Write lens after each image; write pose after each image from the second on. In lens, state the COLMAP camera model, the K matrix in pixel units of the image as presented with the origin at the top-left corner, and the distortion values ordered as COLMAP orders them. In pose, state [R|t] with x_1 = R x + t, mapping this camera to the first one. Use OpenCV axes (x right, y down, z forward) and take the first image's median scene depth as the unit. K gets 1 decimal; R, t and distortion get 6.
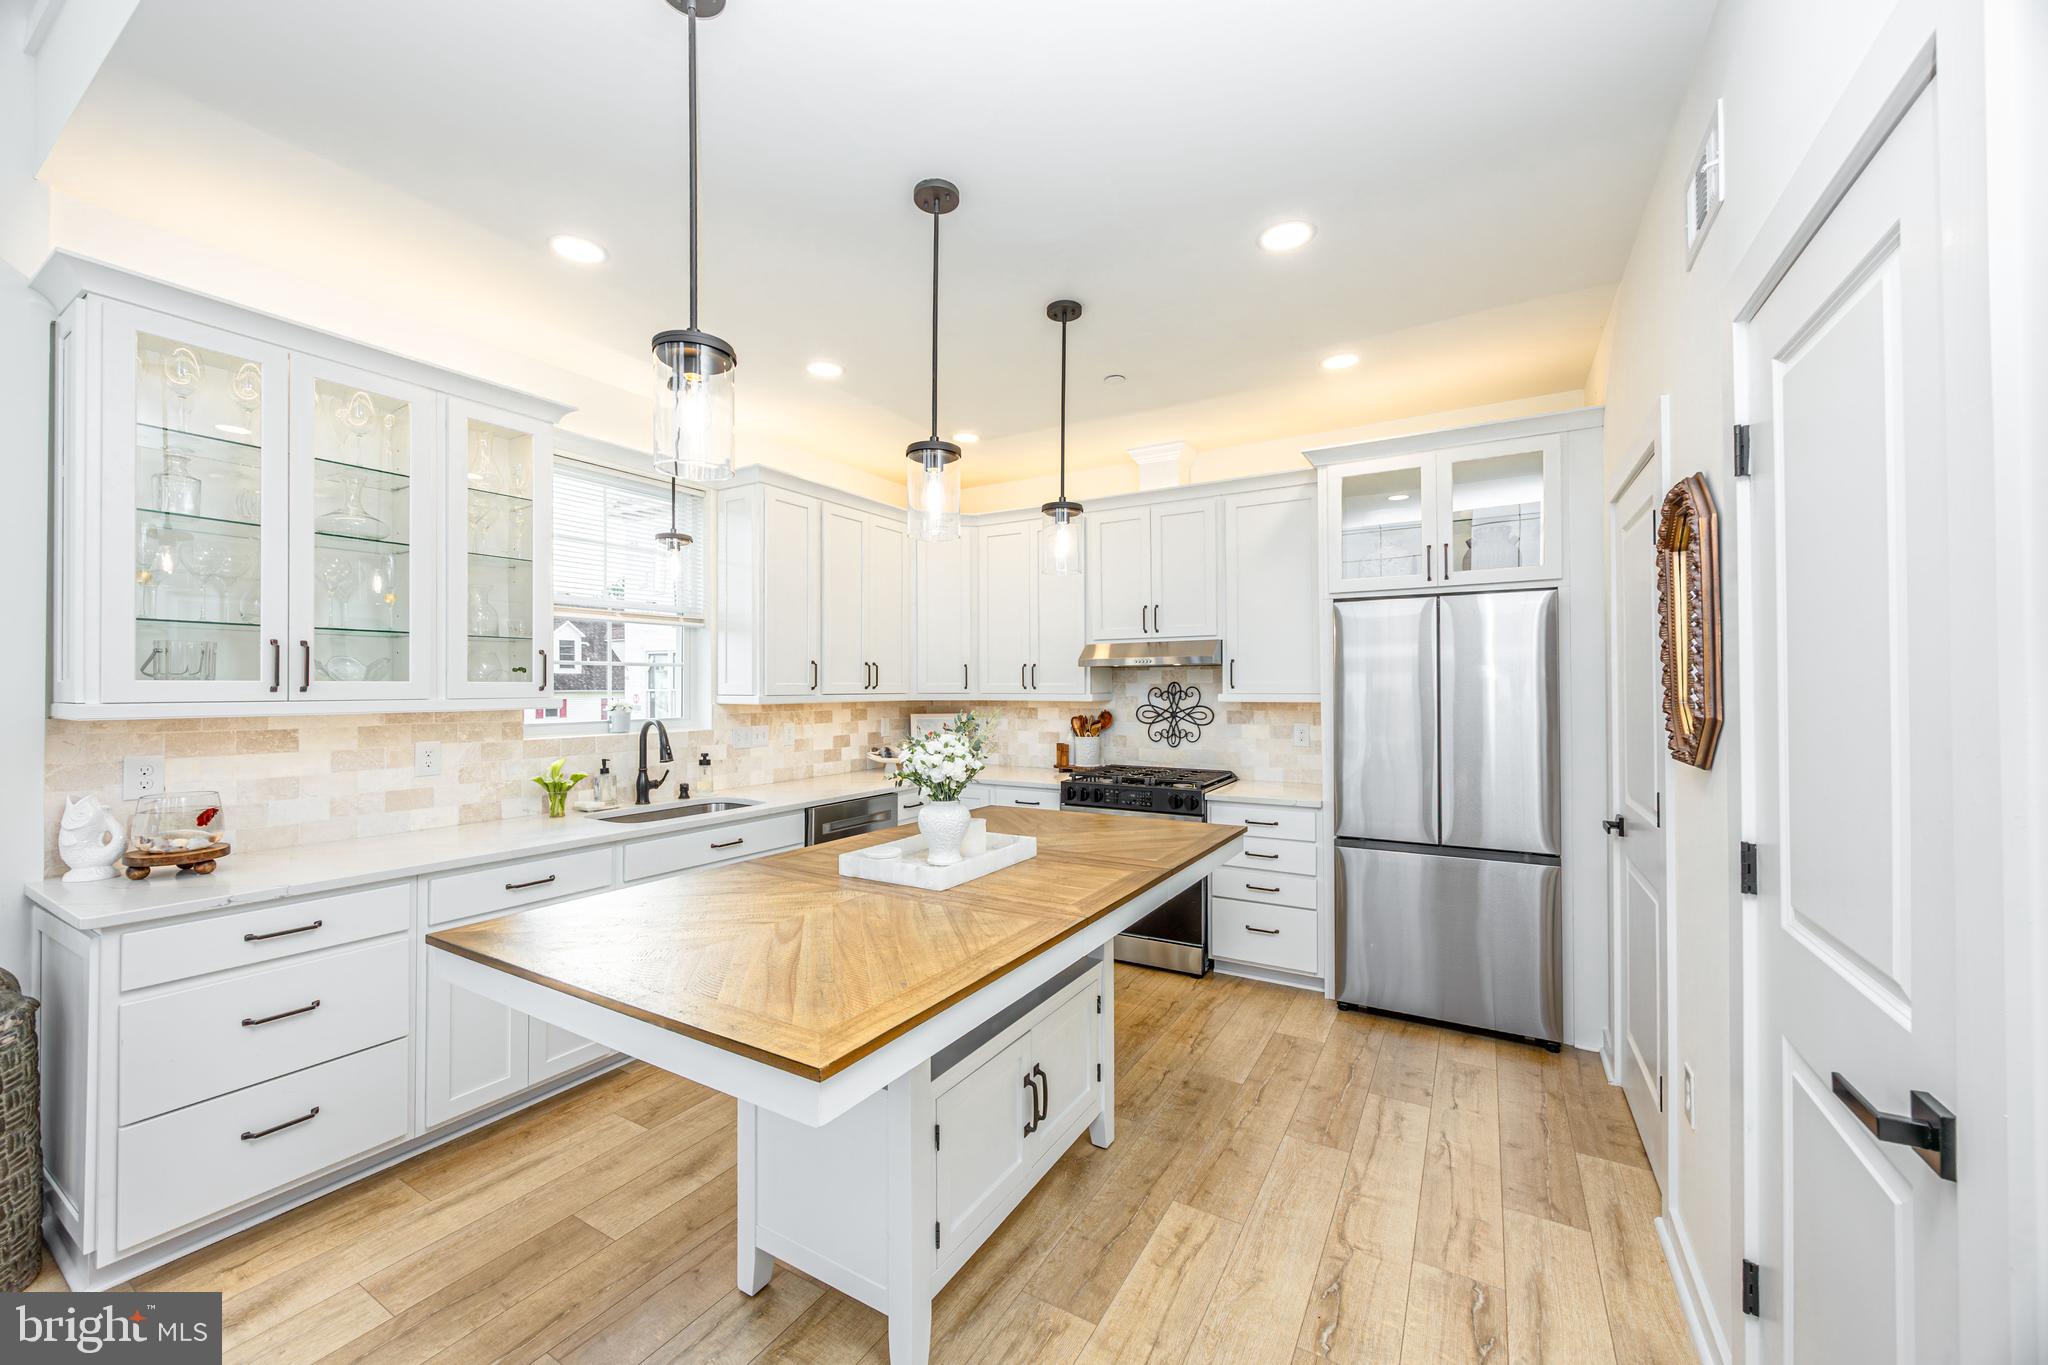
lens RADIAL K [[777.0, 0, 1017.9], [0, 777.0, 681.9], [0, 0, 1]] dist [-0.001677, -0.000031]
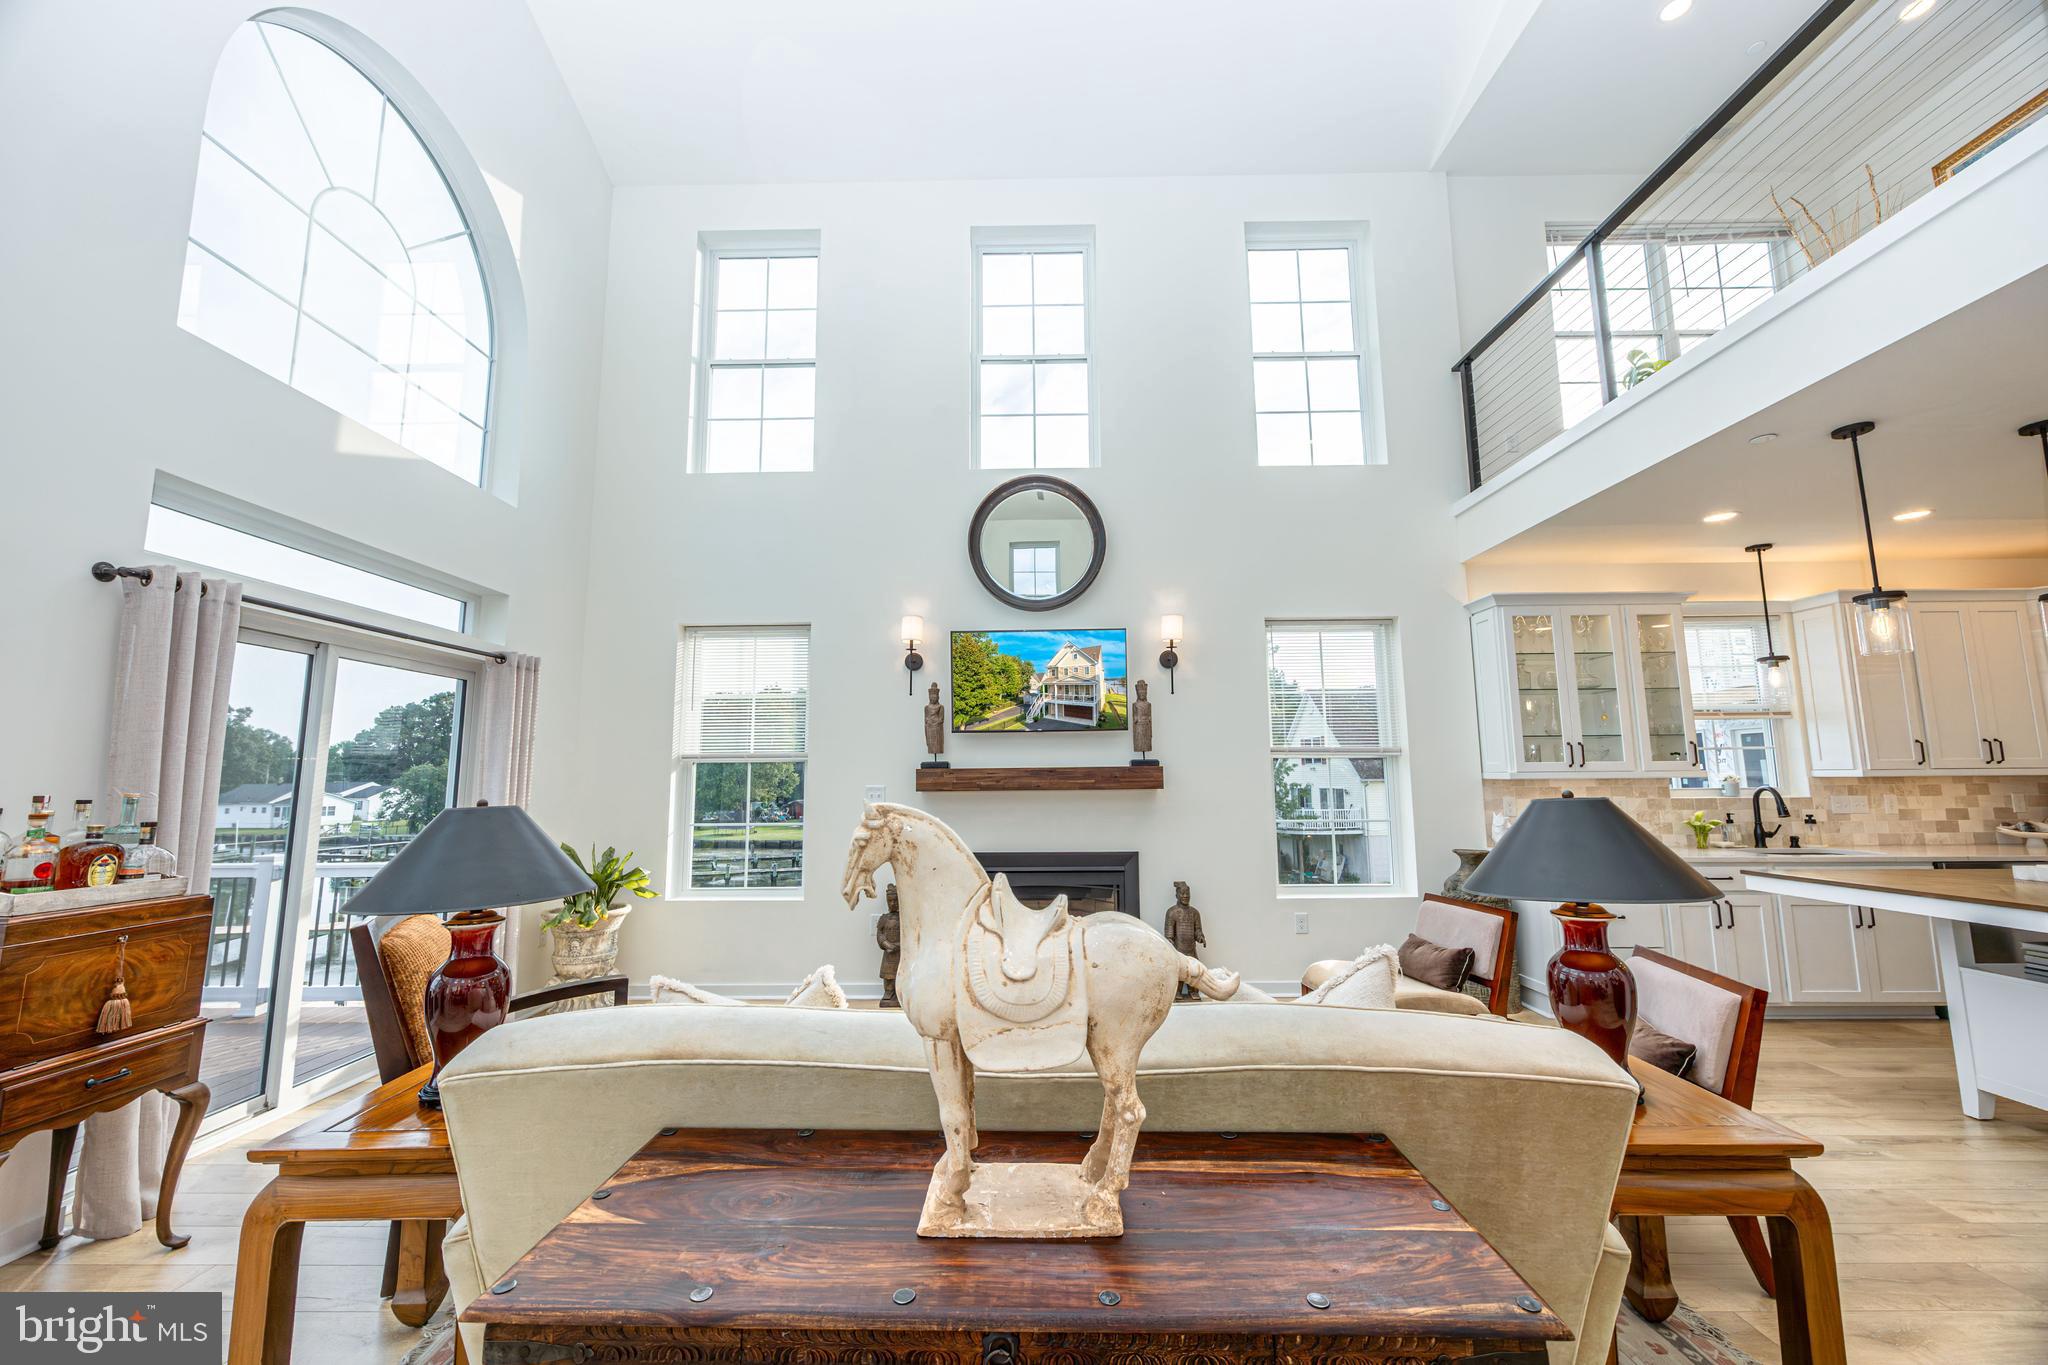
lens RADIAL K [[777.0, 0, 1017.9], [0, 777.0, 681.9], [0, 0, 1]] dist [-0.001677, -0.000031]
pose [[0.498099, -0.110366, -0.860068, 0.084171], [0.013070, 0.992710, -0.119818, 0.009541], [0.867022, 0.048441, 0.495910, -0.843688]]
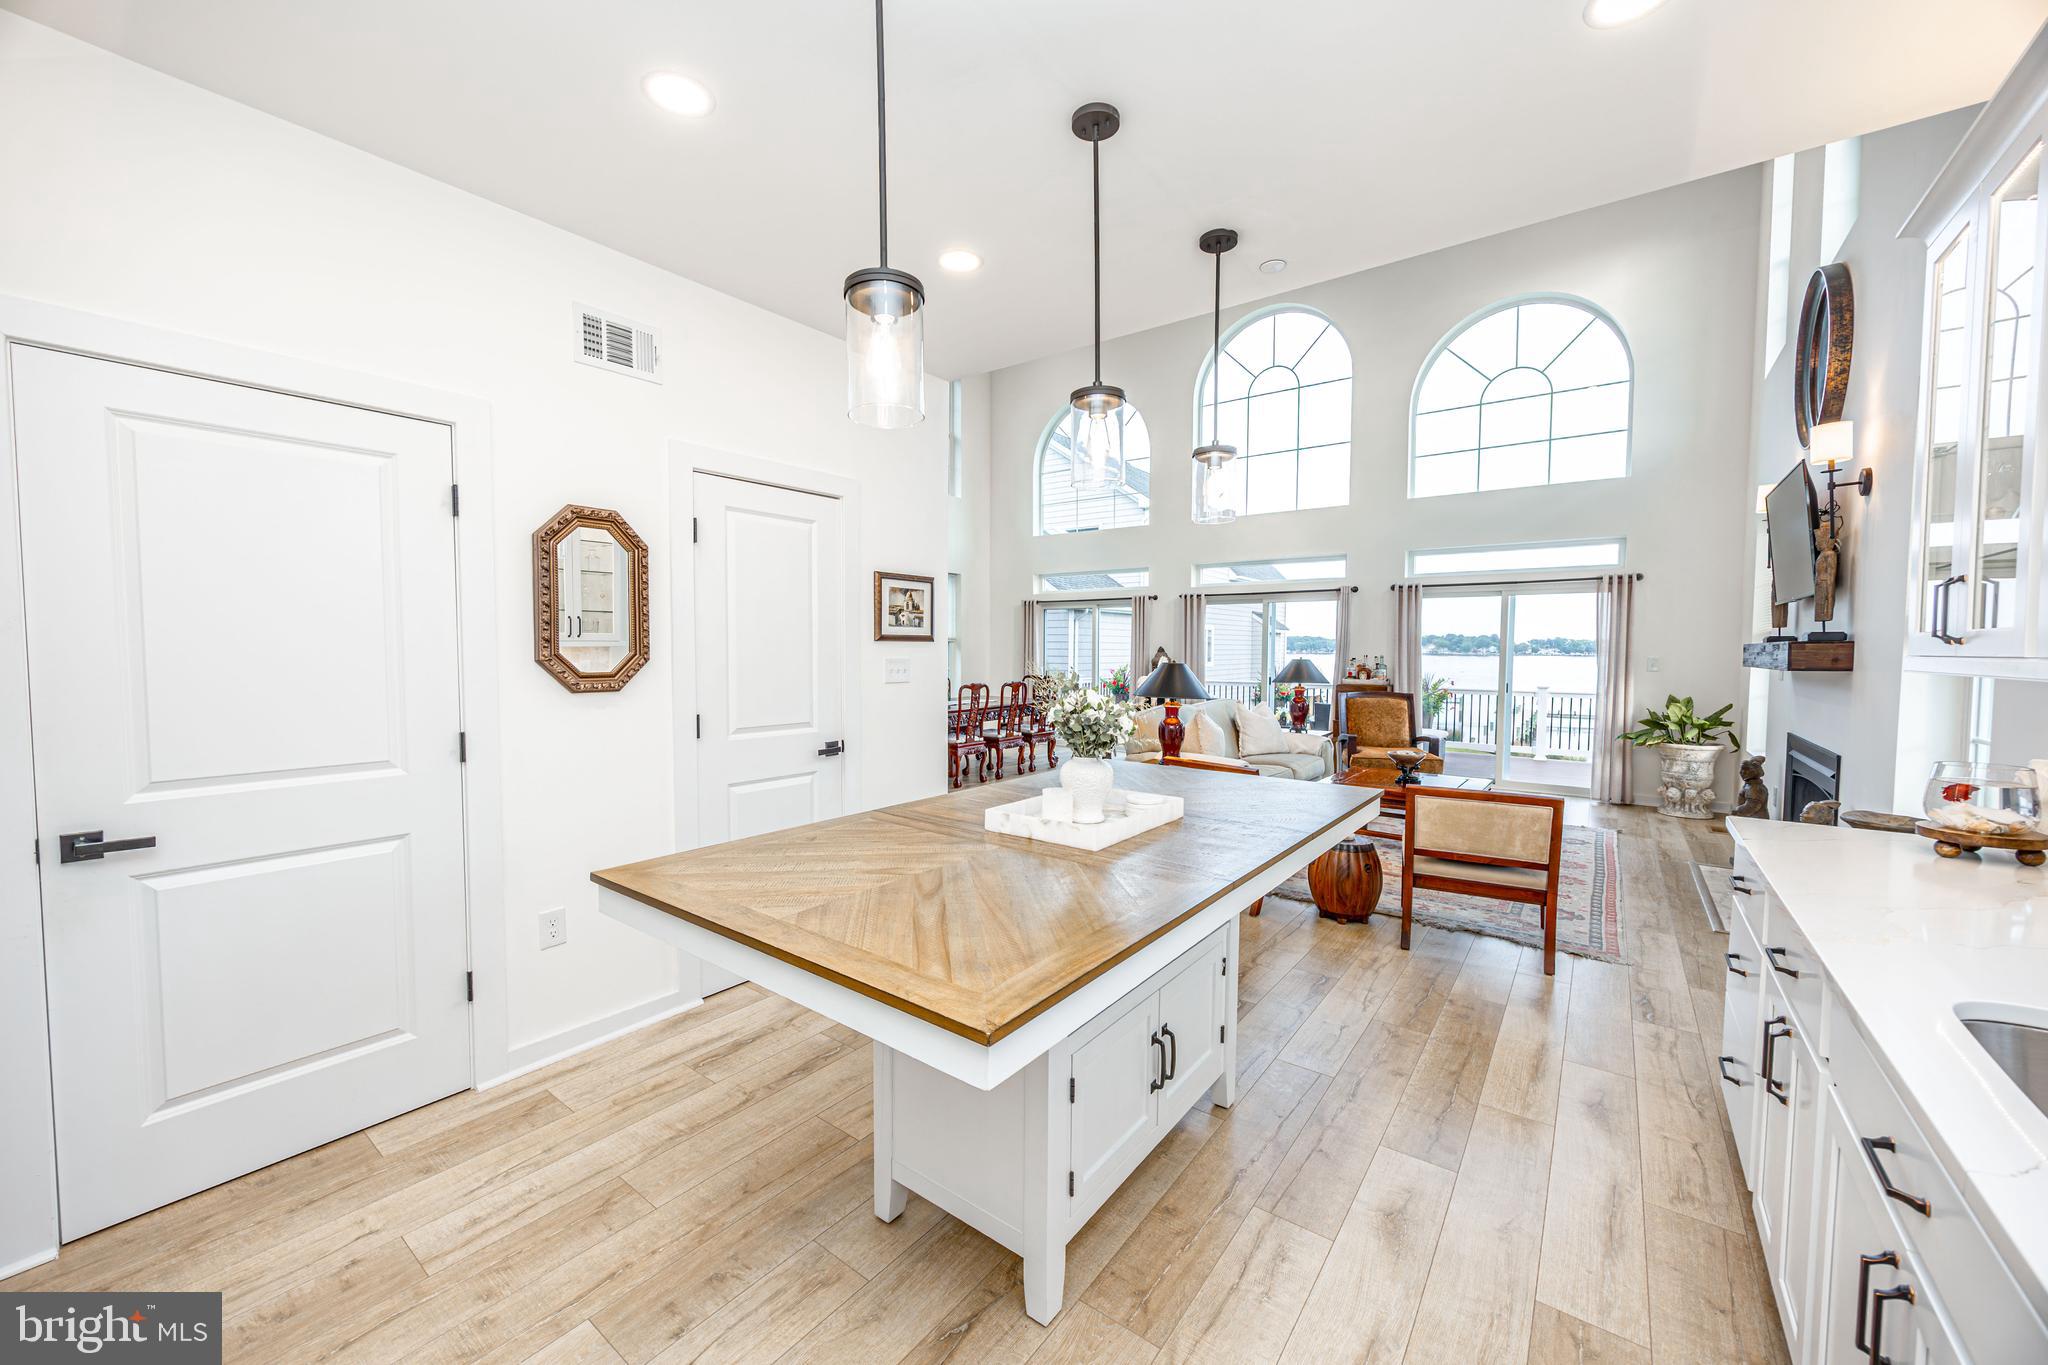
lens RADIAL K [[782.0, 0, 1016.7], [0, 782.0, 682.1], [0, 0, 1]] dist [-0.000061, 0.000142]
pose [[-0.993672, -0.006161, 0.112152, -0.071451], [-0.002079, 0.999332, 0.036484, 0.014528], [-0.112302, 0.036020, -0.993021, 1.165940]]
